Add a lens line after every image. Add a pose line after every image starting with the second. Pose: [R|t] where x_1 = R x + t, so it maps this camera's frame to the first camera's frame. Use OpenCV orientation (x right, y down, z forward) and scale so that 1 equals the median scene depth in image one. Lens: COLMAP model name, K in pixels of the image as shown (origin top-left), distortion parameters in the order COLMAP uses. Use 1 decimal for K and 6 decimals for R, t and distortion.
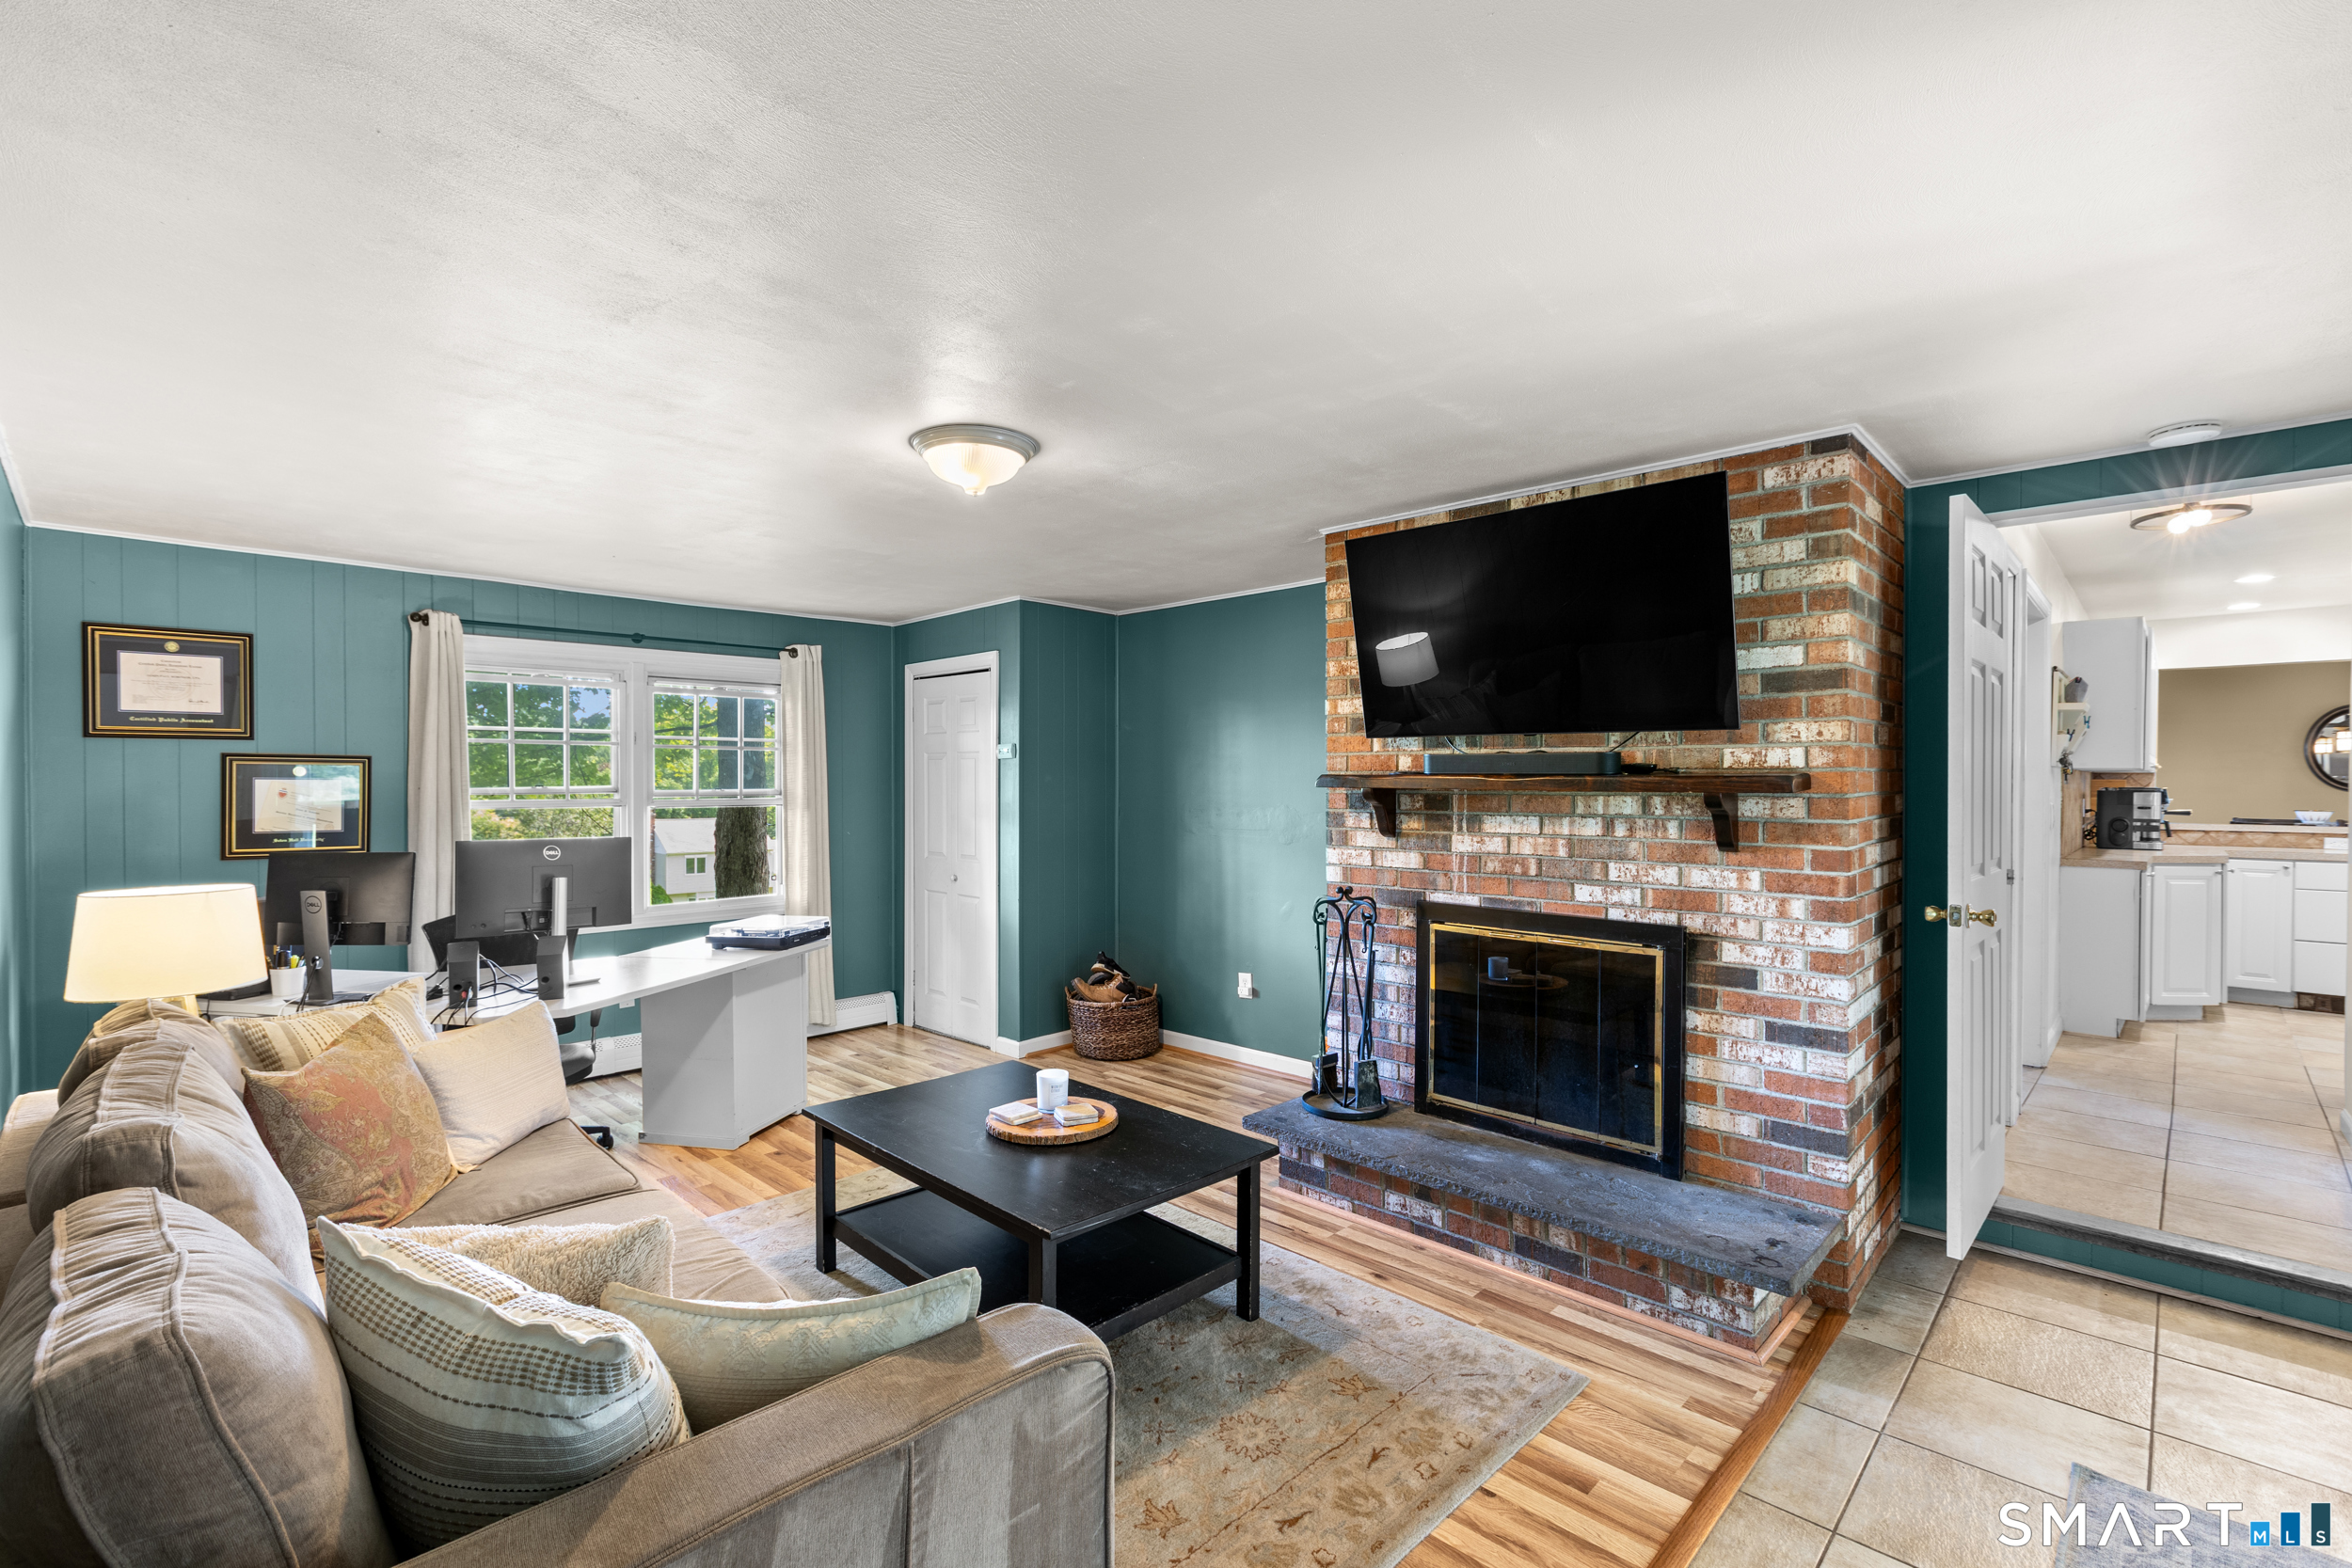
lens RADIAL K [[1051.8, 0, 1176.0], [0, 1051.8, 784.0], [0, 0, 1]] dist [-0.001531, -0.000133]
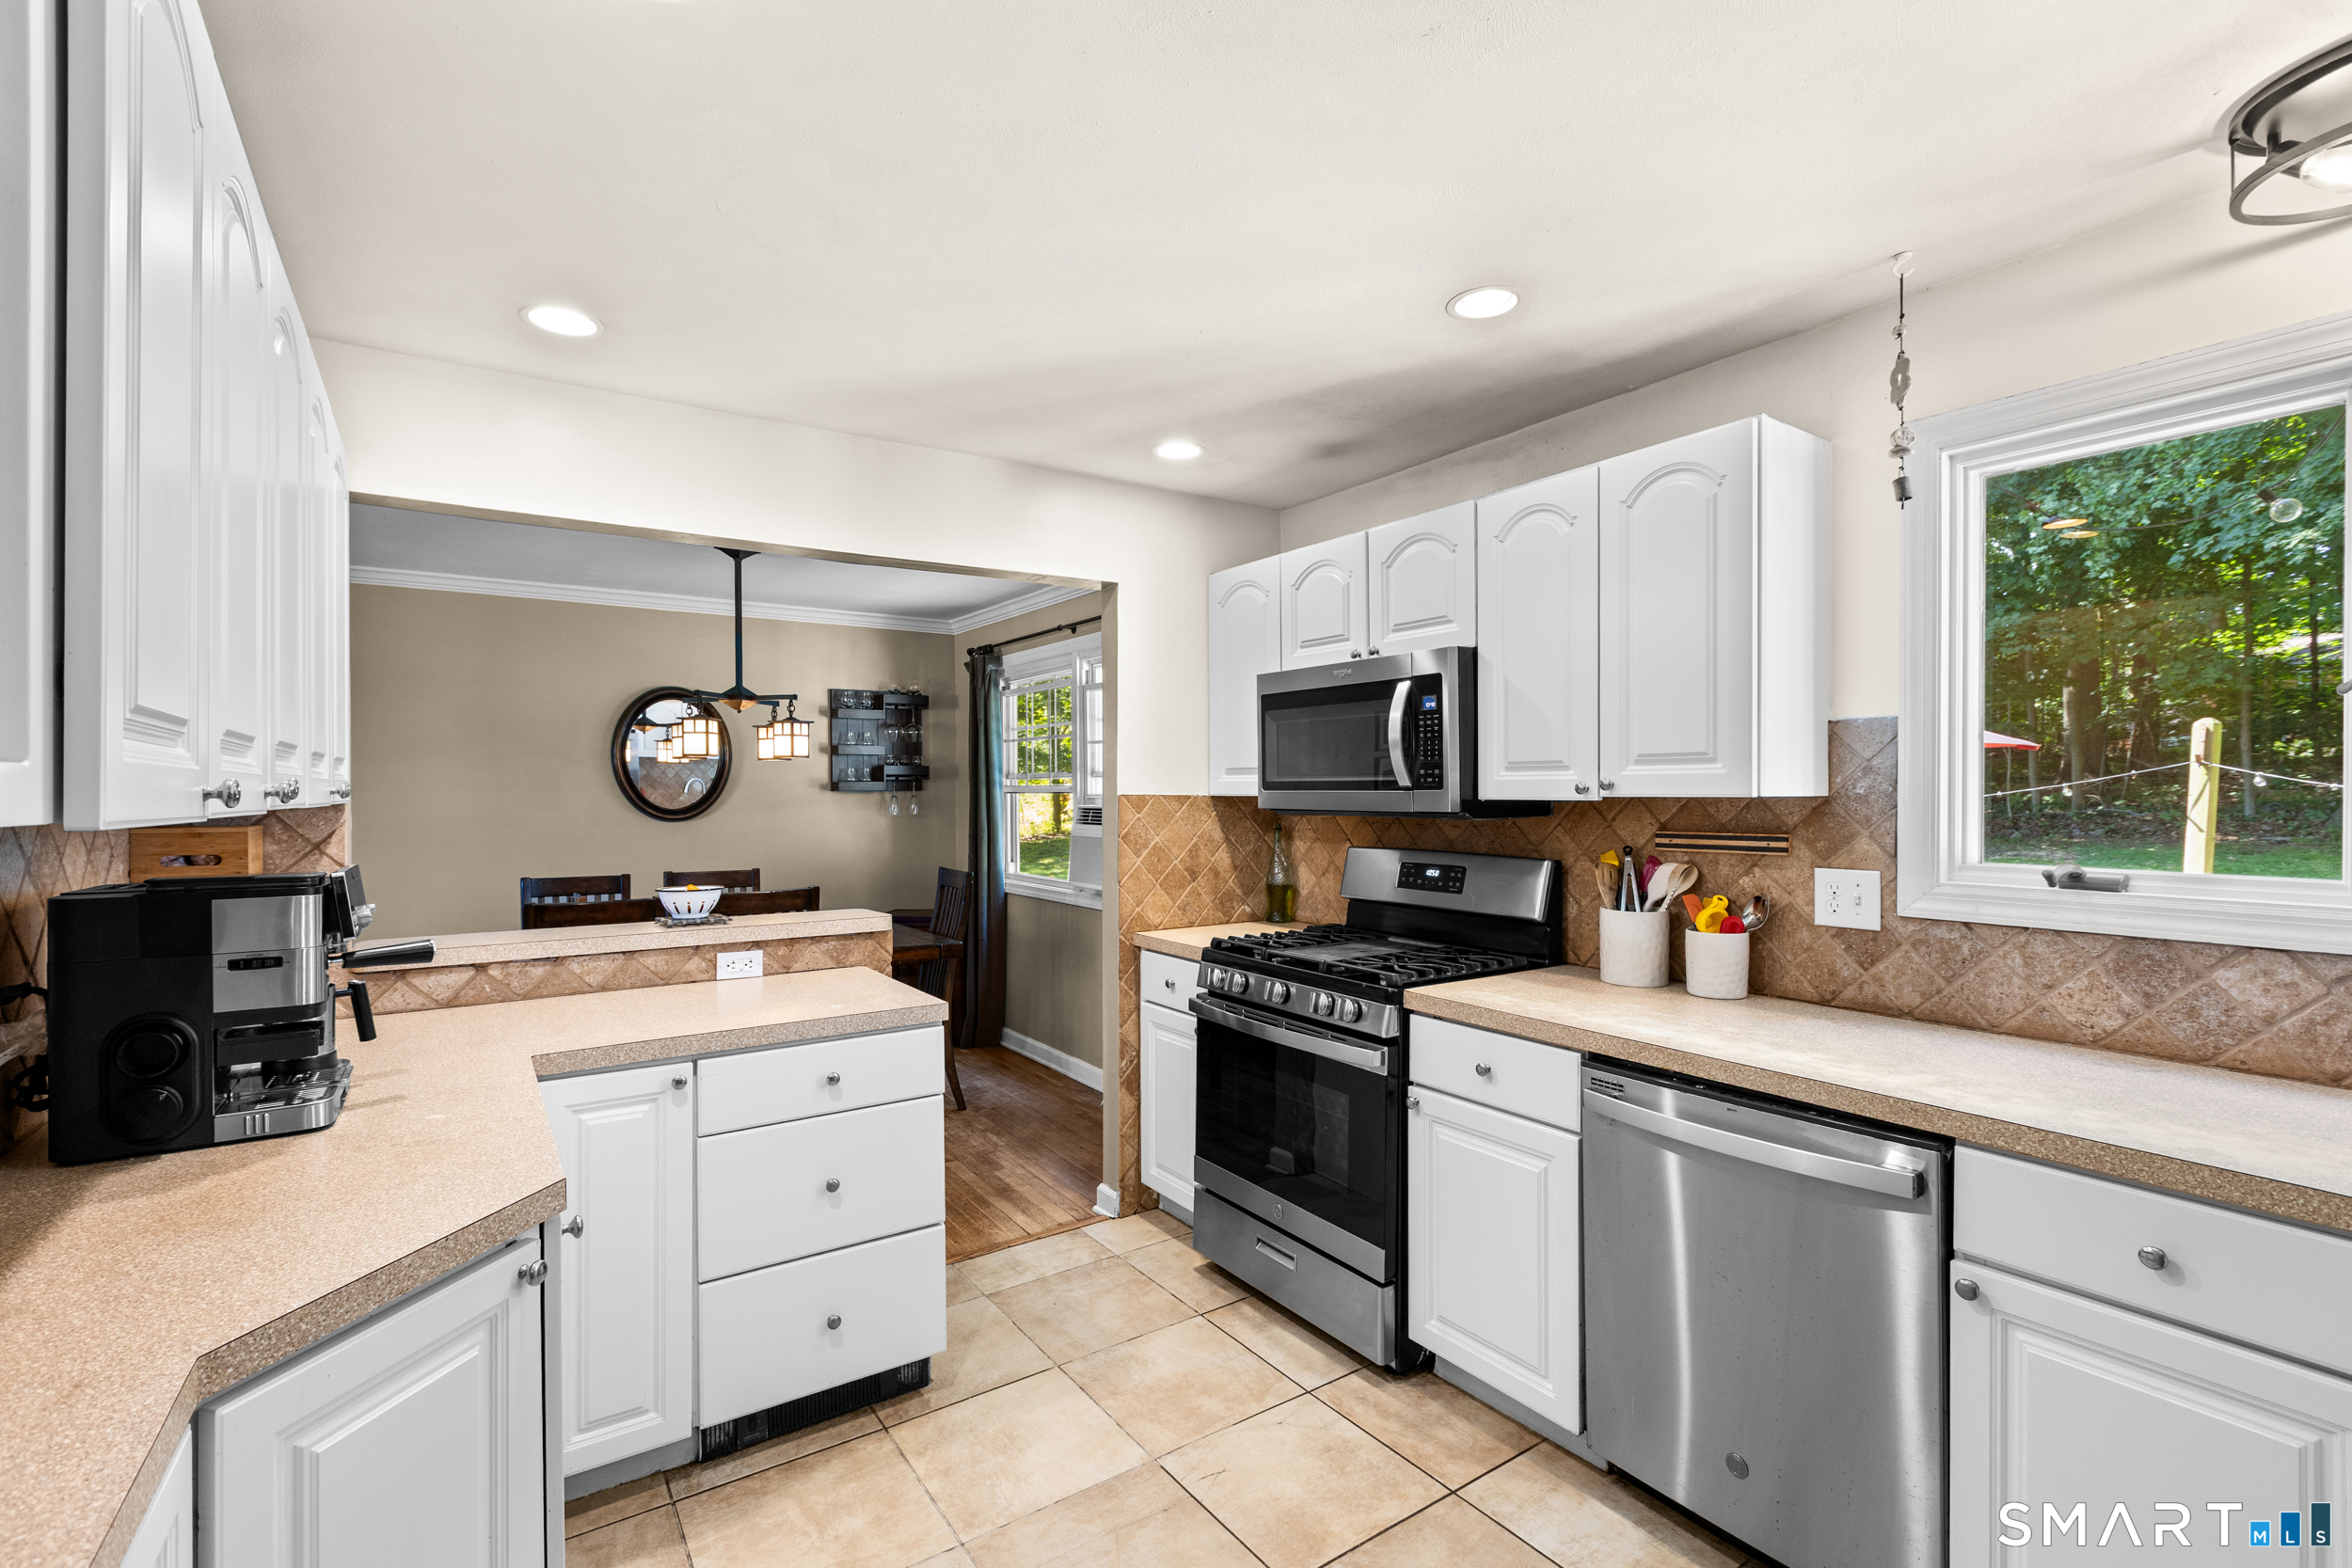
lens RADIAL K [[1051.8, 0, 1176.0], [0, 1051.8, 784.0], [0, 0, 1]] dist [-0.001531, -0.000133]
pose [[0.202984, 0.003050, 0.979177, 0.733835], [0.005835, 0.999974, -0.004324, -0.015334], [-0.979165, 0.006591, 0.202961, 0.750745]]
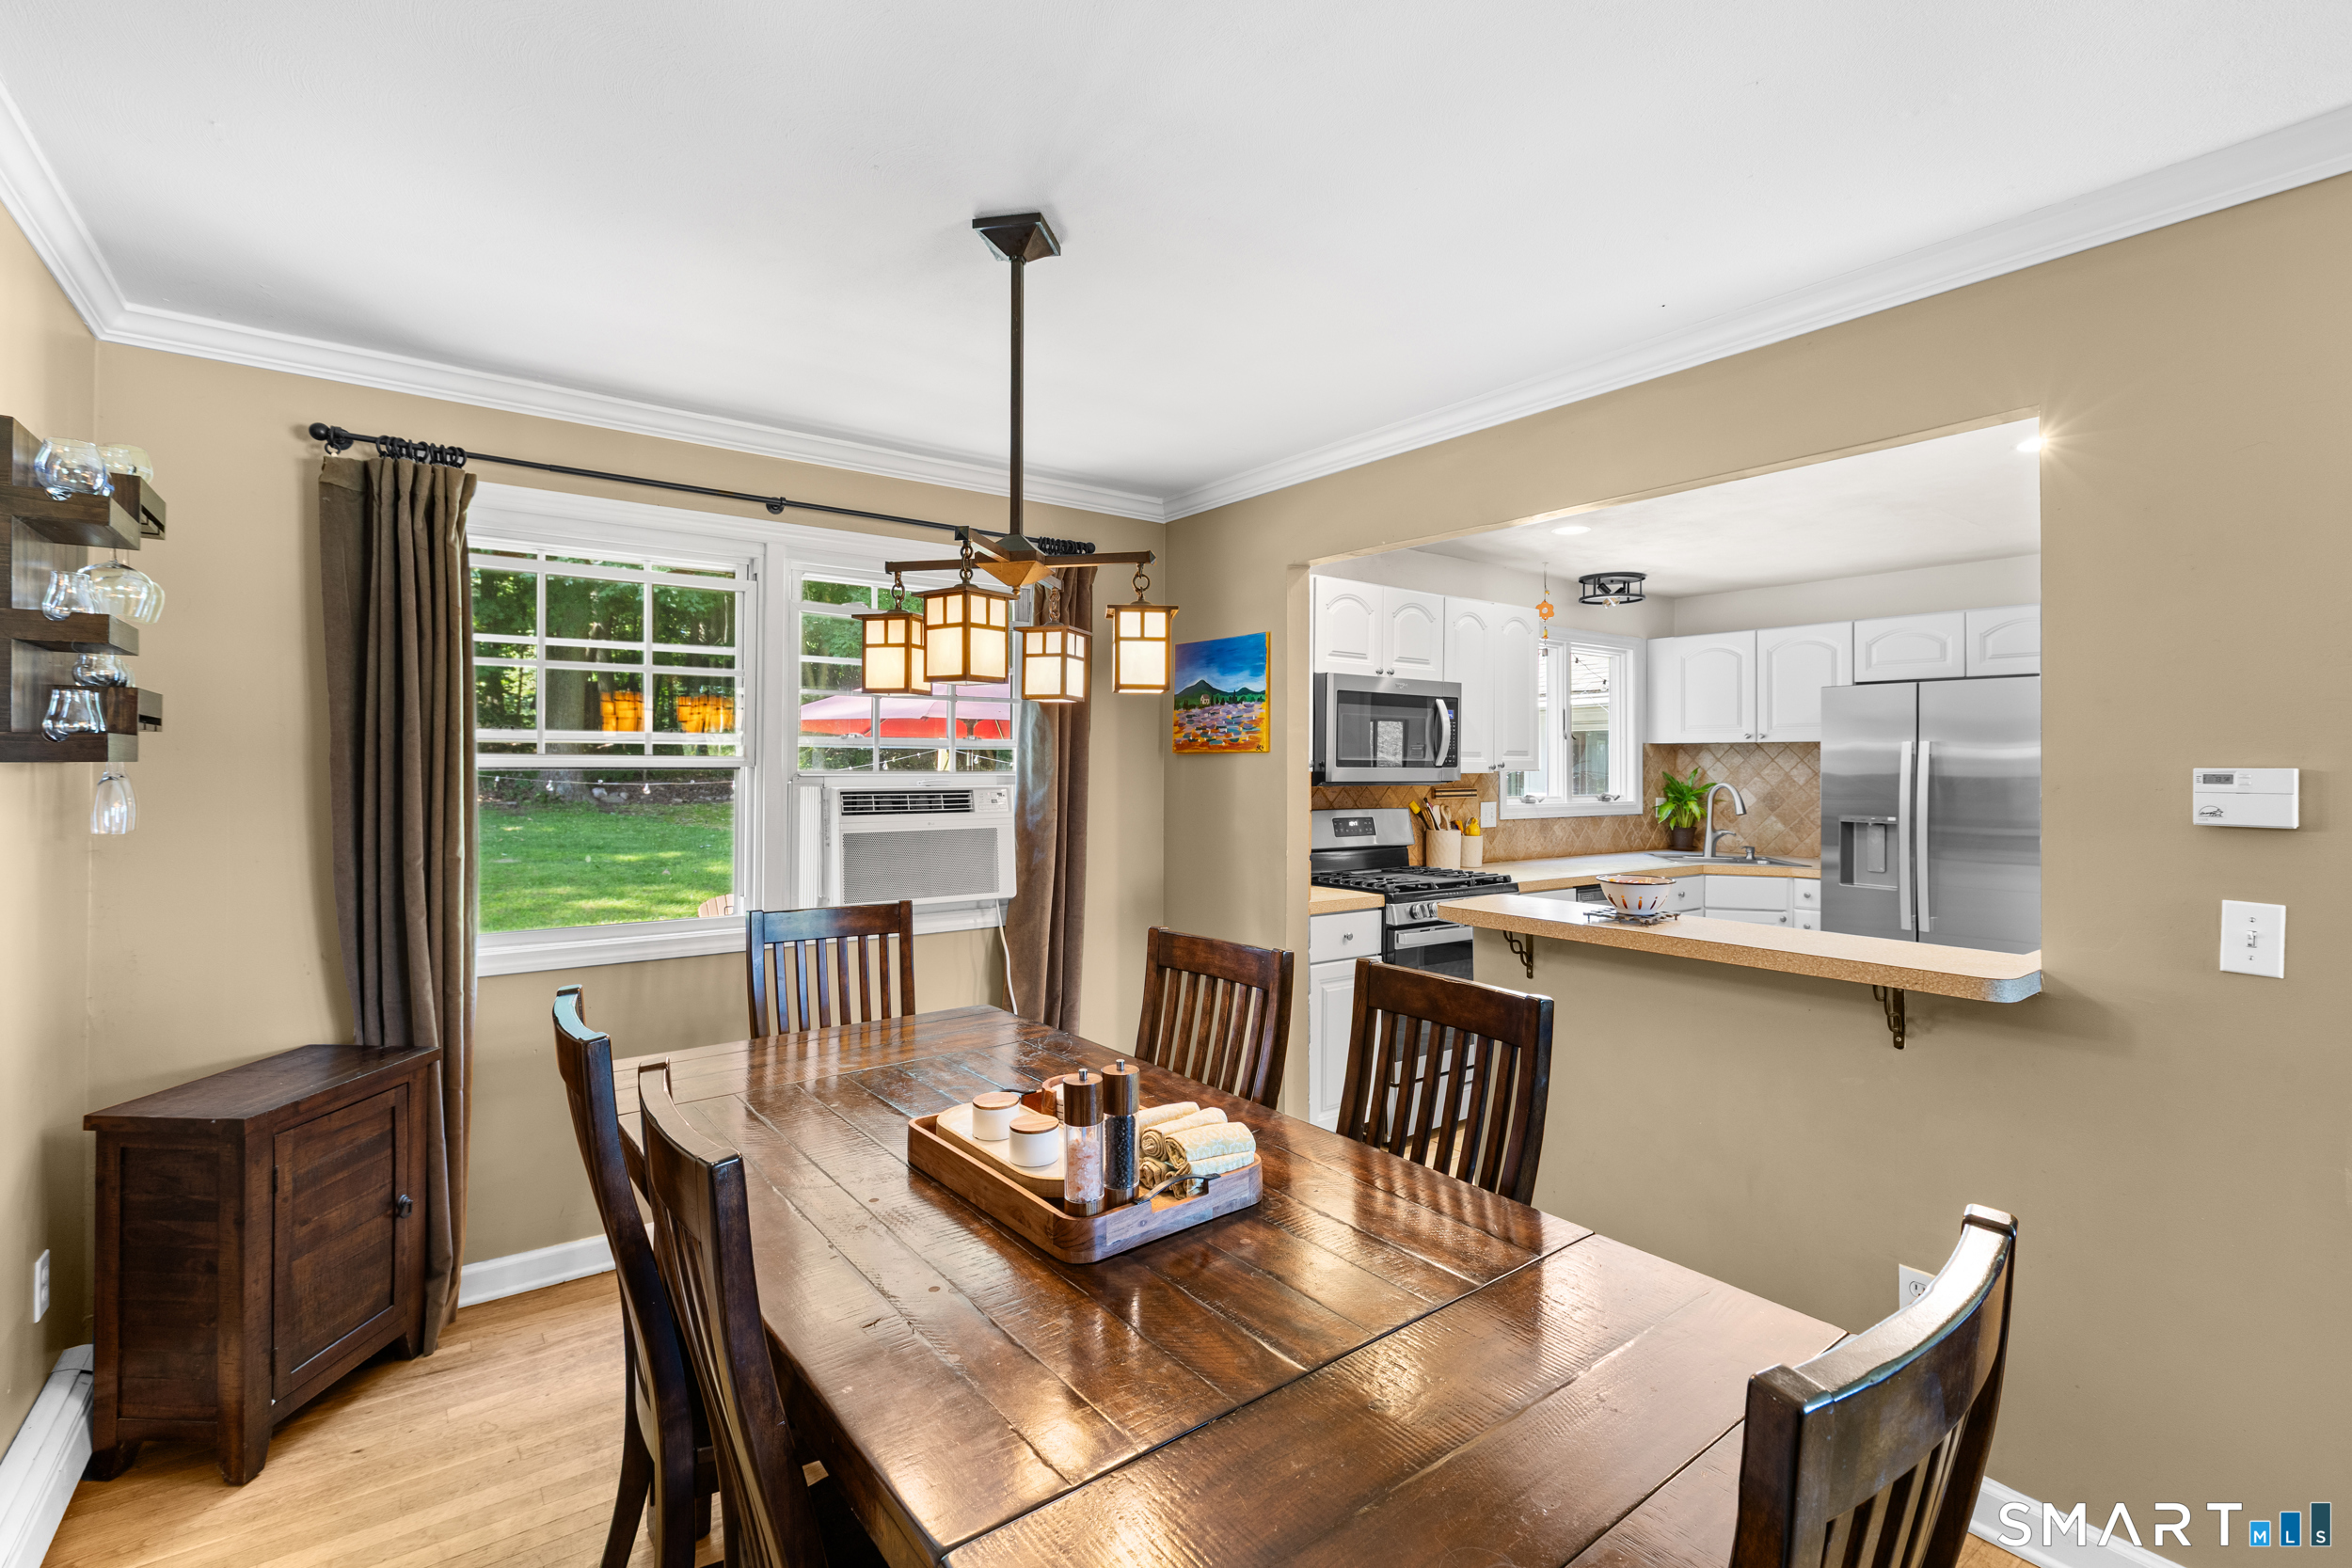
lens RADIAL K [[1051.8, 0, 1176.0], [0, 1051.8, 784.0], [0, 0, 1]] dist [-0.001531, -0.000133]
pose [[-0.983982, -0.021339, 0.176985, 1.004324], [-0.015541, 0.999298, 0.034083, -0.020856], [-0.177588, 0.030787, -0.983623, 1.139636]]
